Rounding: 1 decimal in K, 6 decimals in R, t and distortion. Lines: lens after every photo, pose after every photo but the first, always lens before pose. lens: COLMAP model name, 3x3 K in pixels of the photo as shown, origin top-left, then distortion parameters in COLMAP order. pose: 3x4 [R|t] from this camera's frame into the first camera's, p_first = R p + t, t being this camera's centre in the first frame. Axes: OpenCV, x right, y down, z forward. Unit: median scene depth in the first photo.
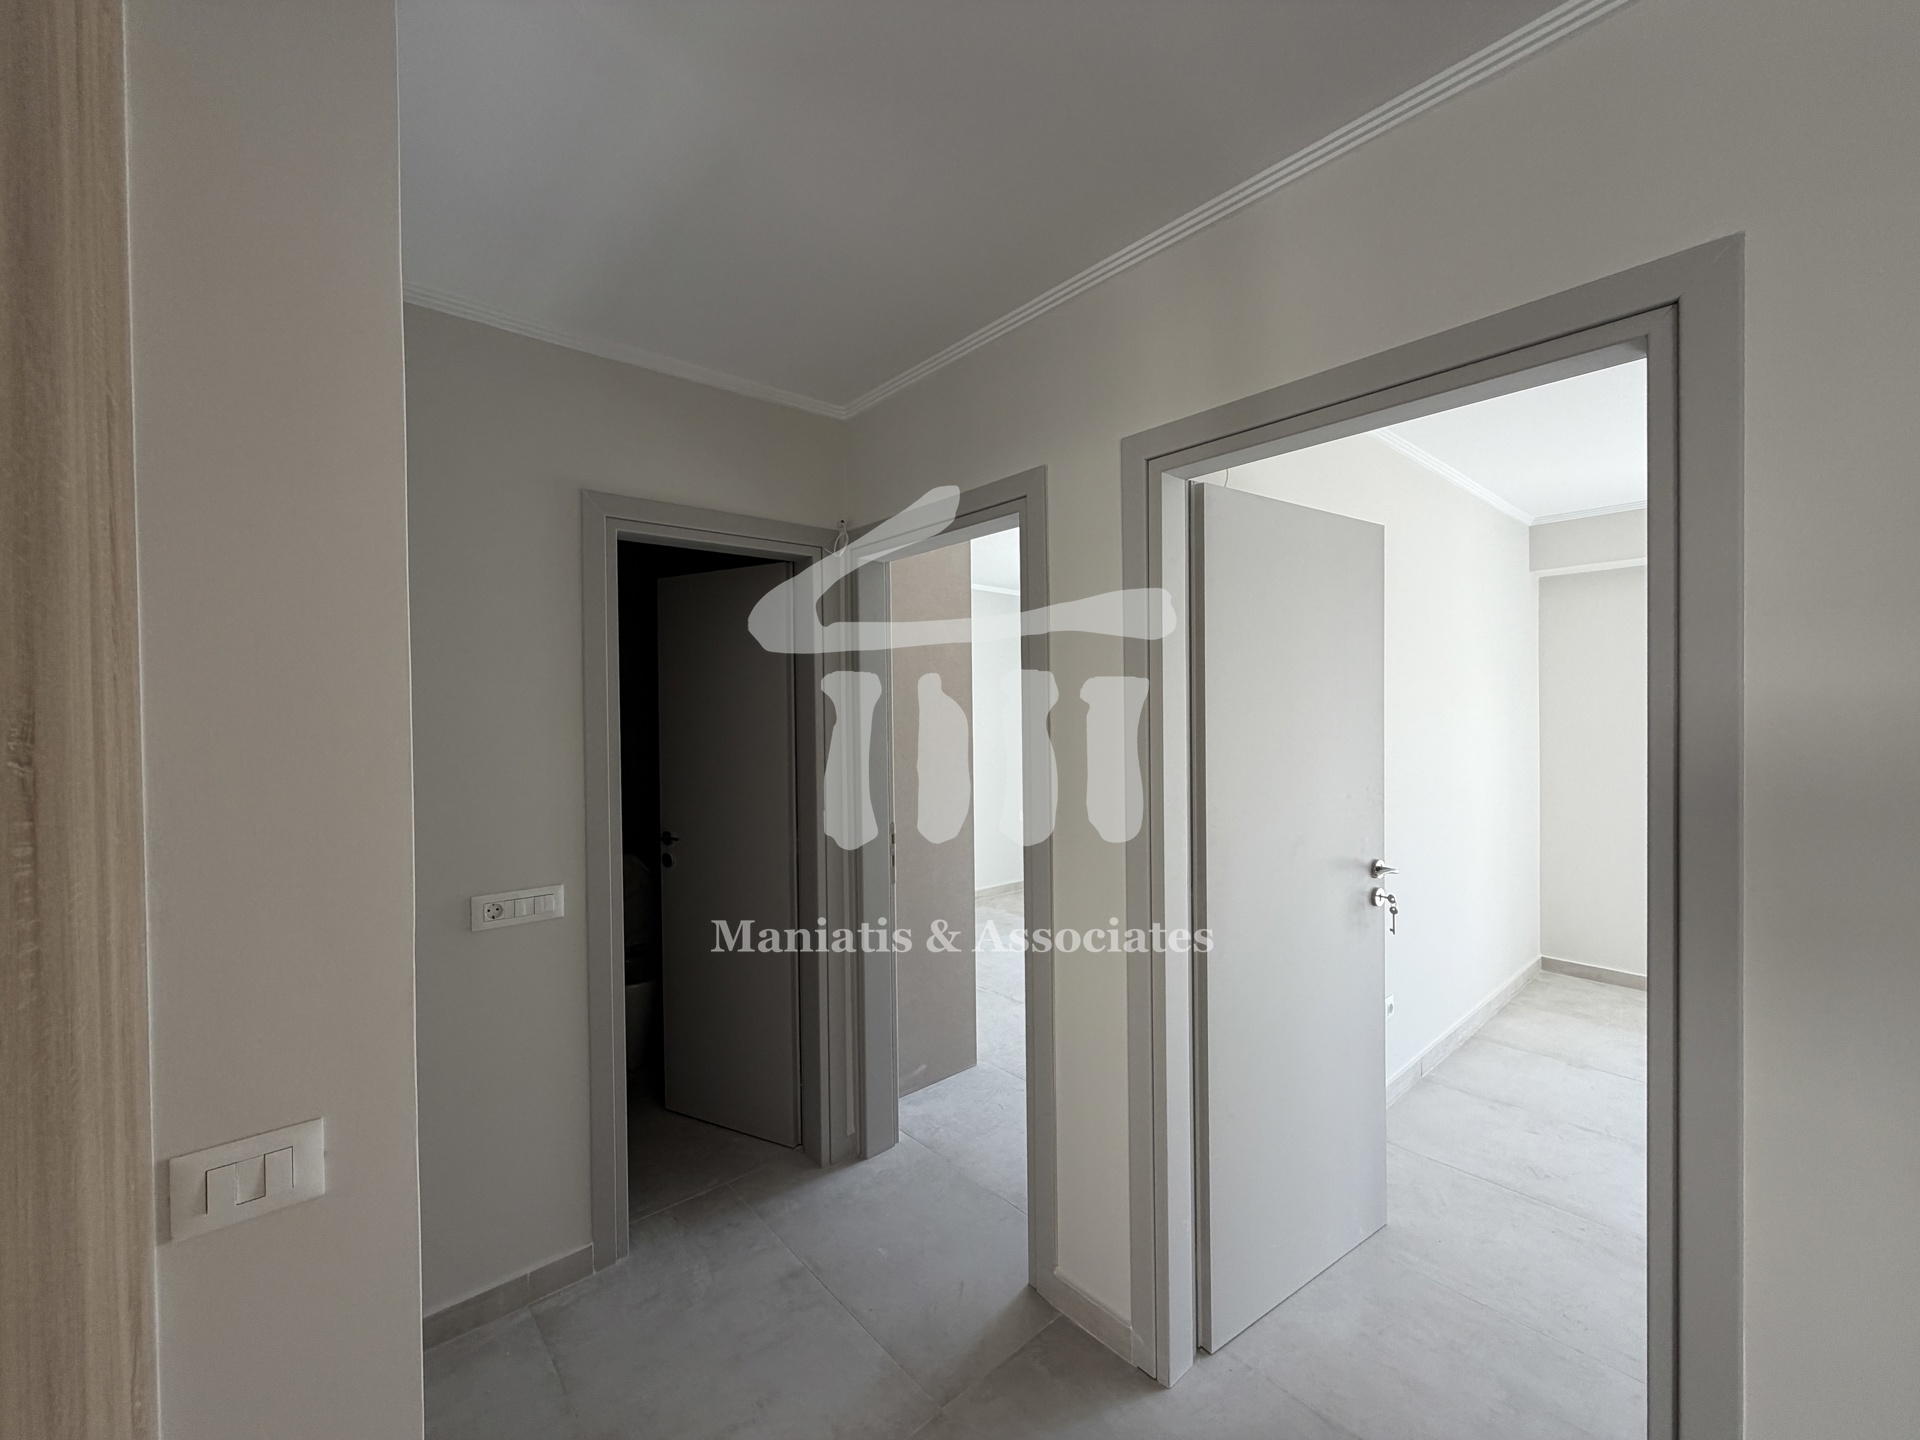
lens RADIAL K [[765.1, 0, 956.0], [0, 765.1, 720.3], [0, 0, 1]] dist [-0.000427, 0.000352]
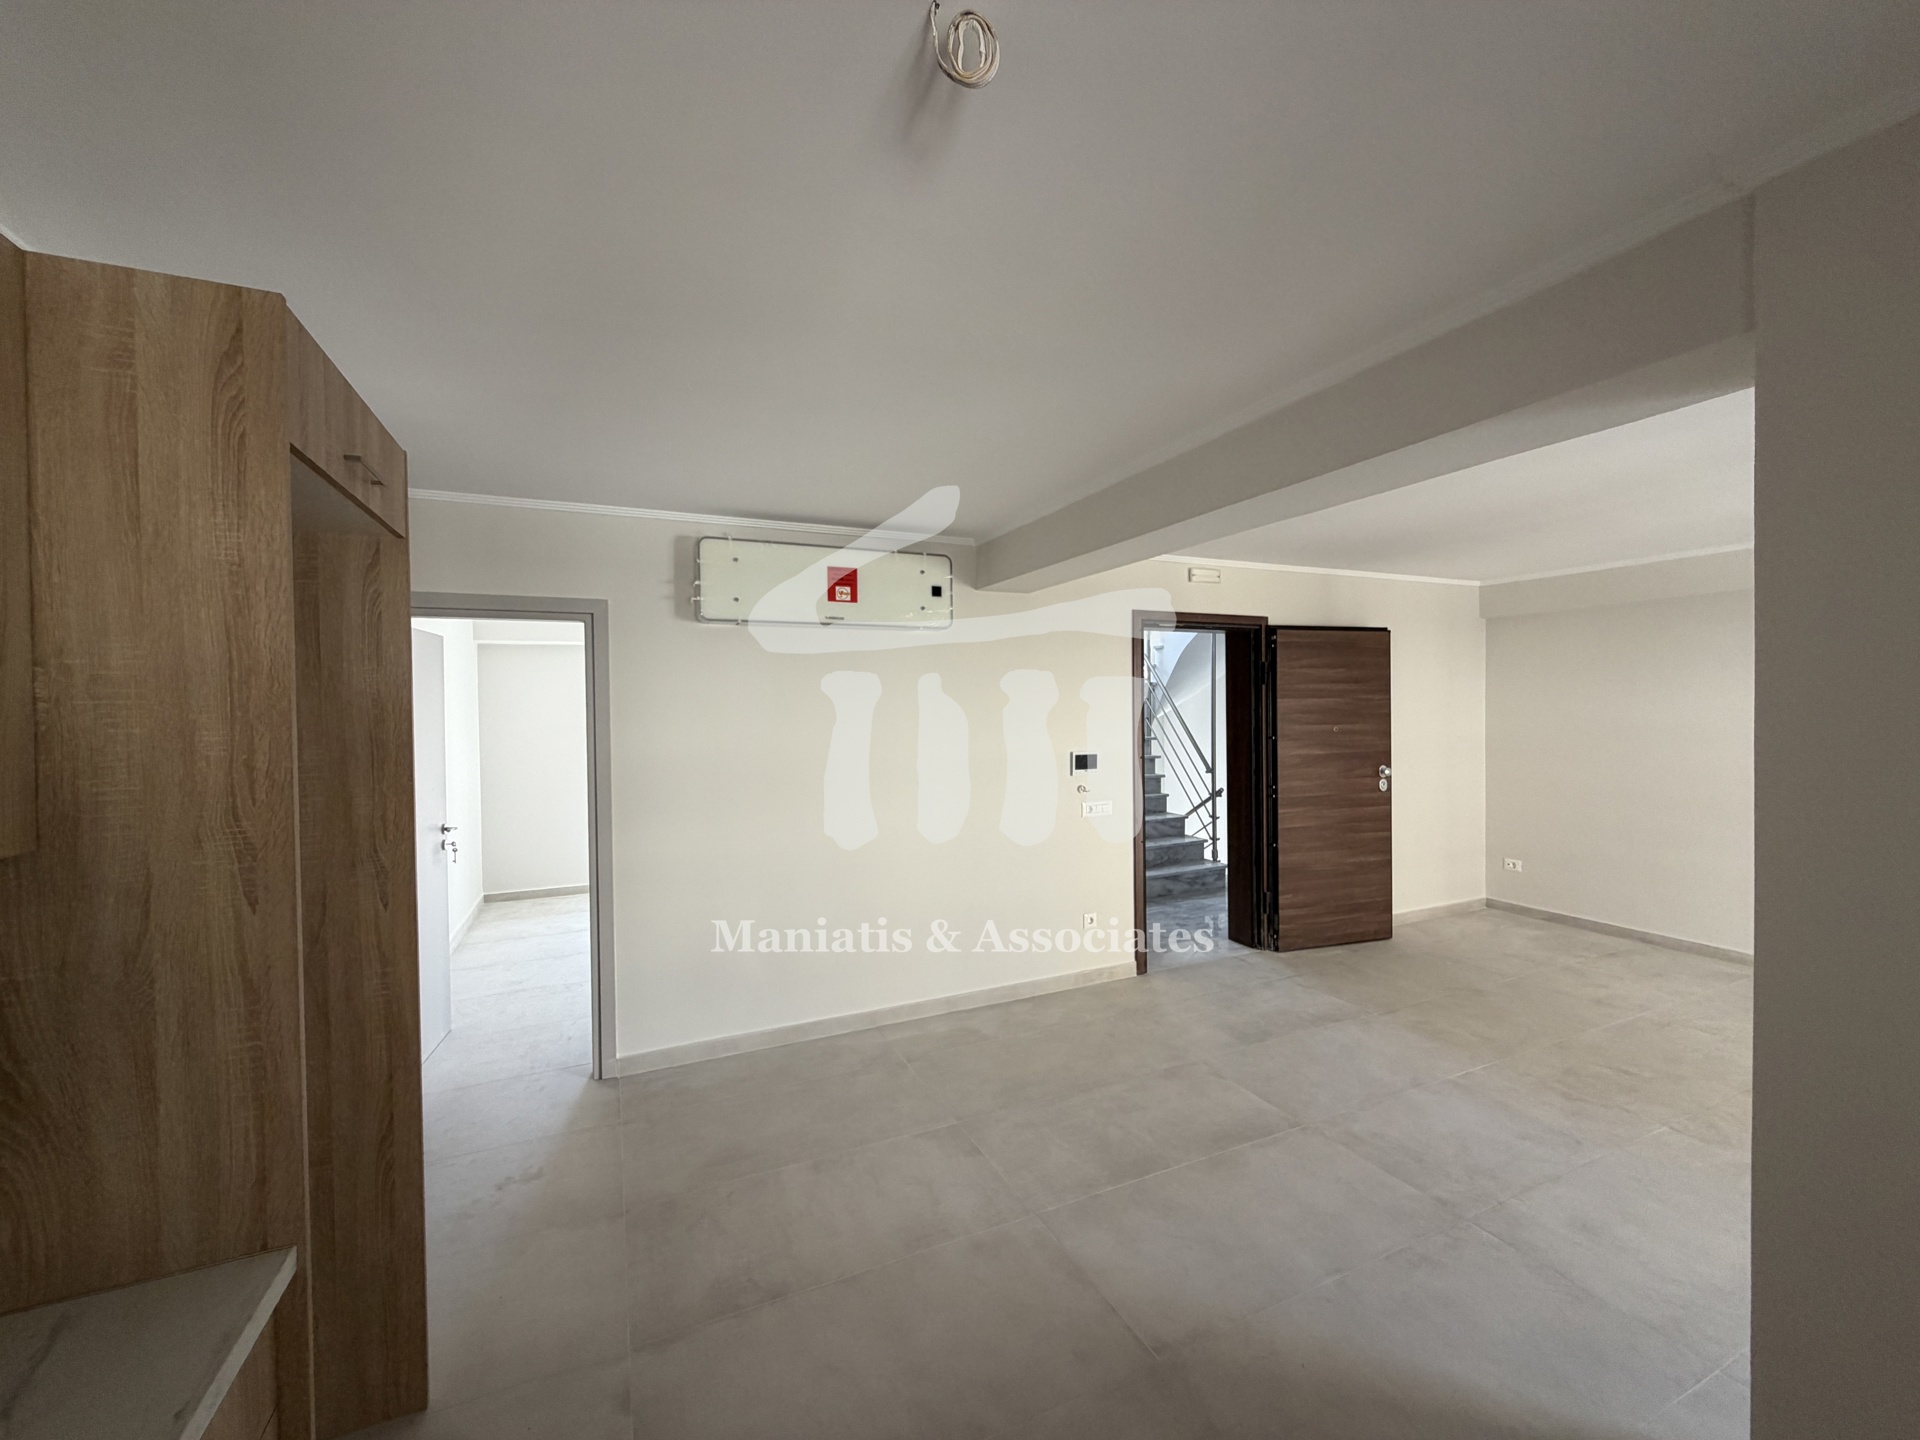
lens RADIAL K [[765.1, 0, 951.1], [0, 765.1, 716.9], [0, 0, 1]] dist [-0.000427, 0.000352]
pose [[0.291882, -0.005673, 0.956438, -0.820404], [0.021088, 0.999777, -0.000505, -0.041909], [-0.956222, 0.020317, 0.291936, -0.663601]]
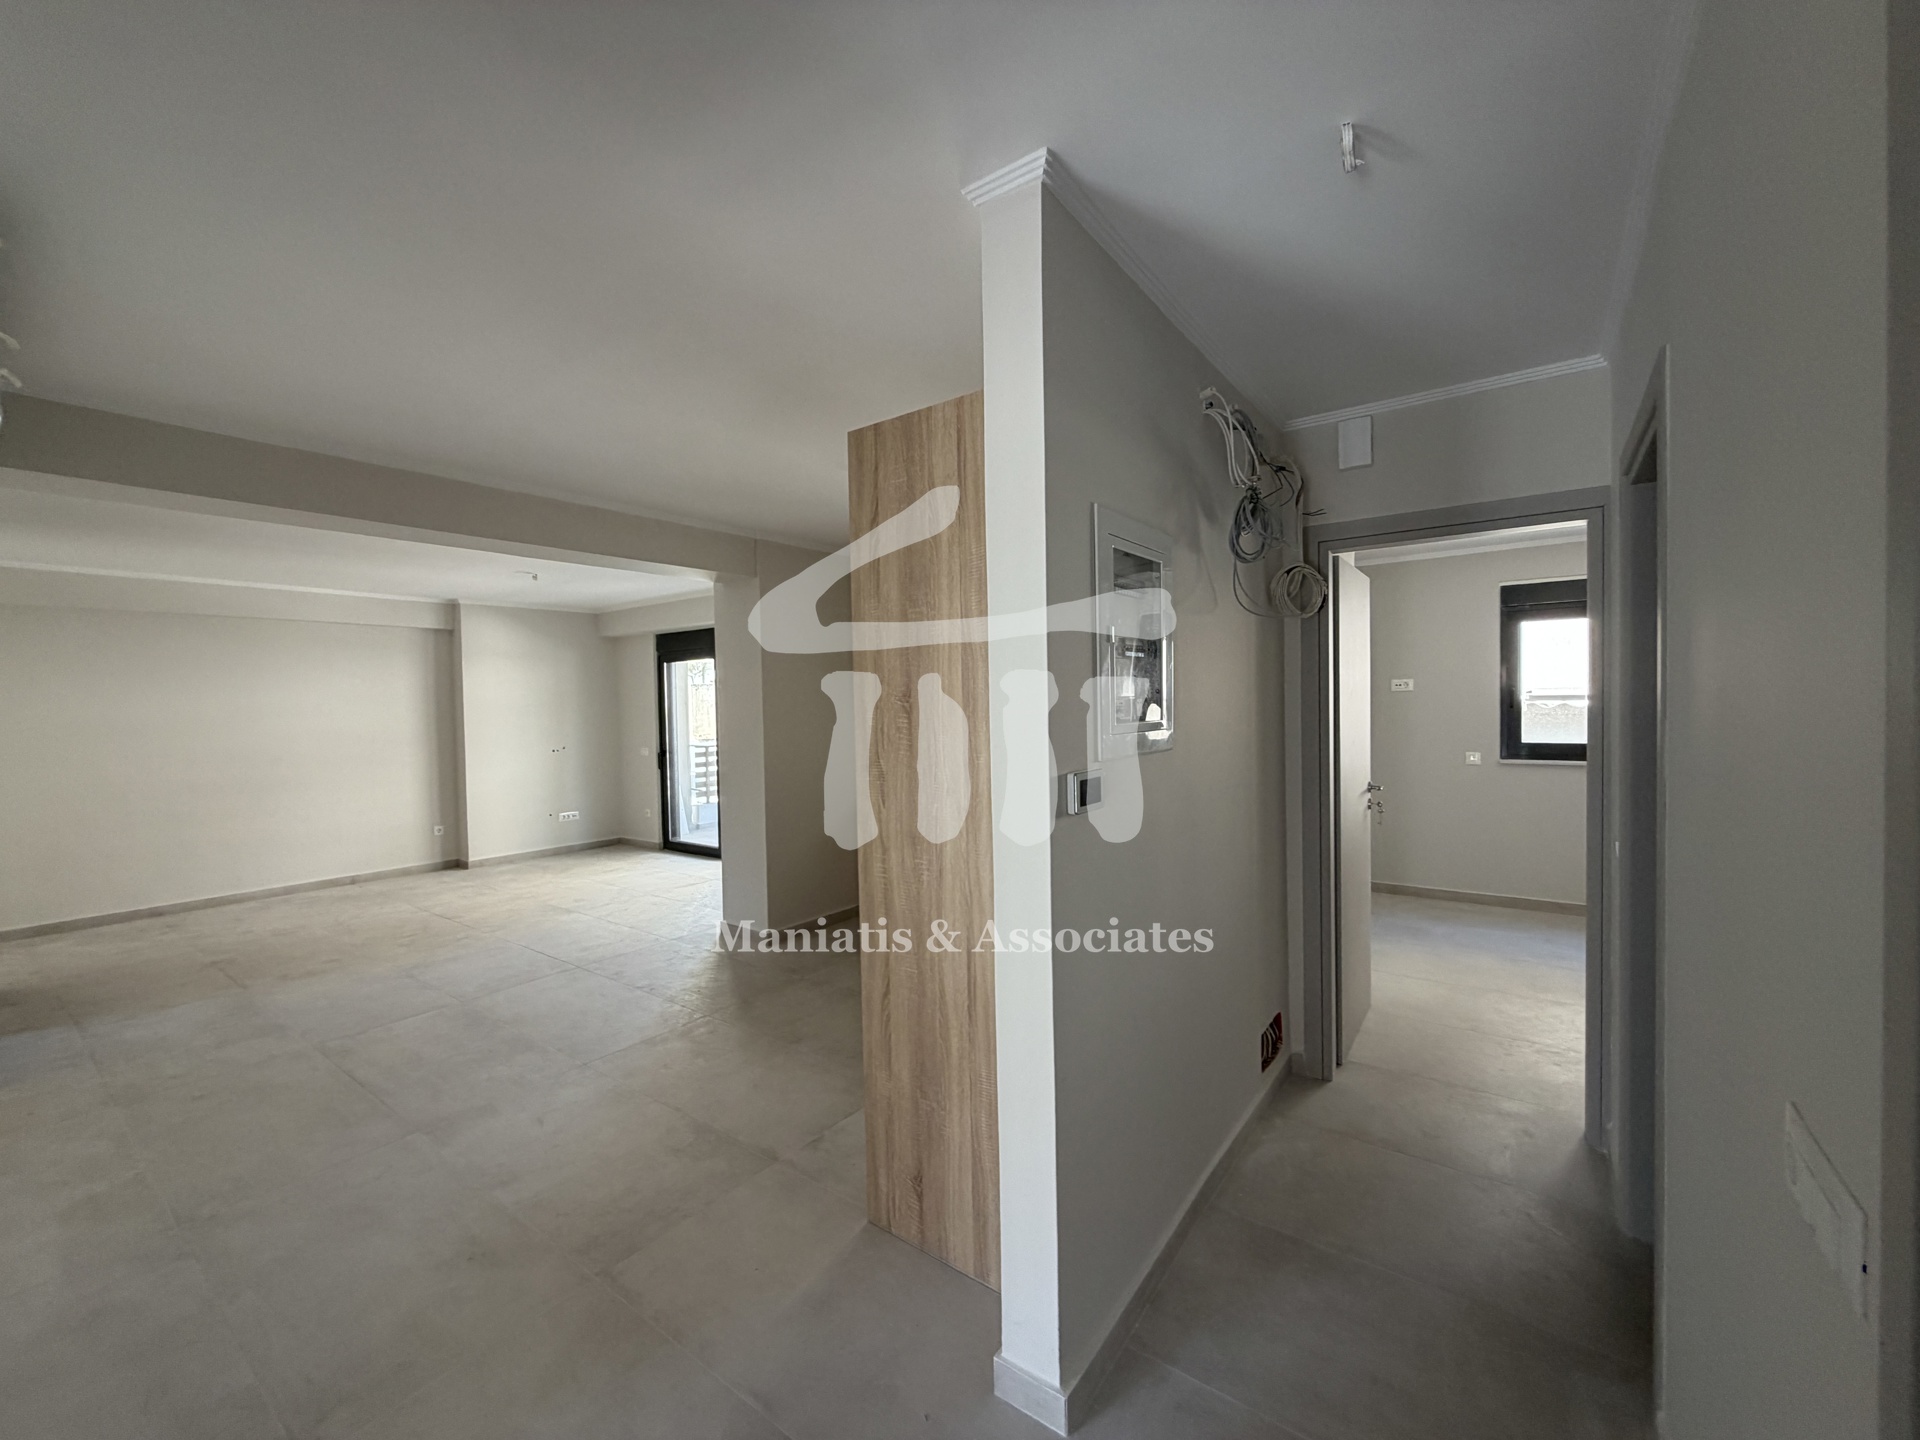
lens RADIAL K [[765.1, 0, 957.4], [0, 765.1, 715.2], [0, 0, 1]] dist [-0.000427, 0.000352]
pose [[-0.975400, 0.036380, -0.217420, -0.102966], [0.030220, 0.999044, 0.031591, 0.000284], [0.218362, 0.024244, -0.975567, 1.146598]]
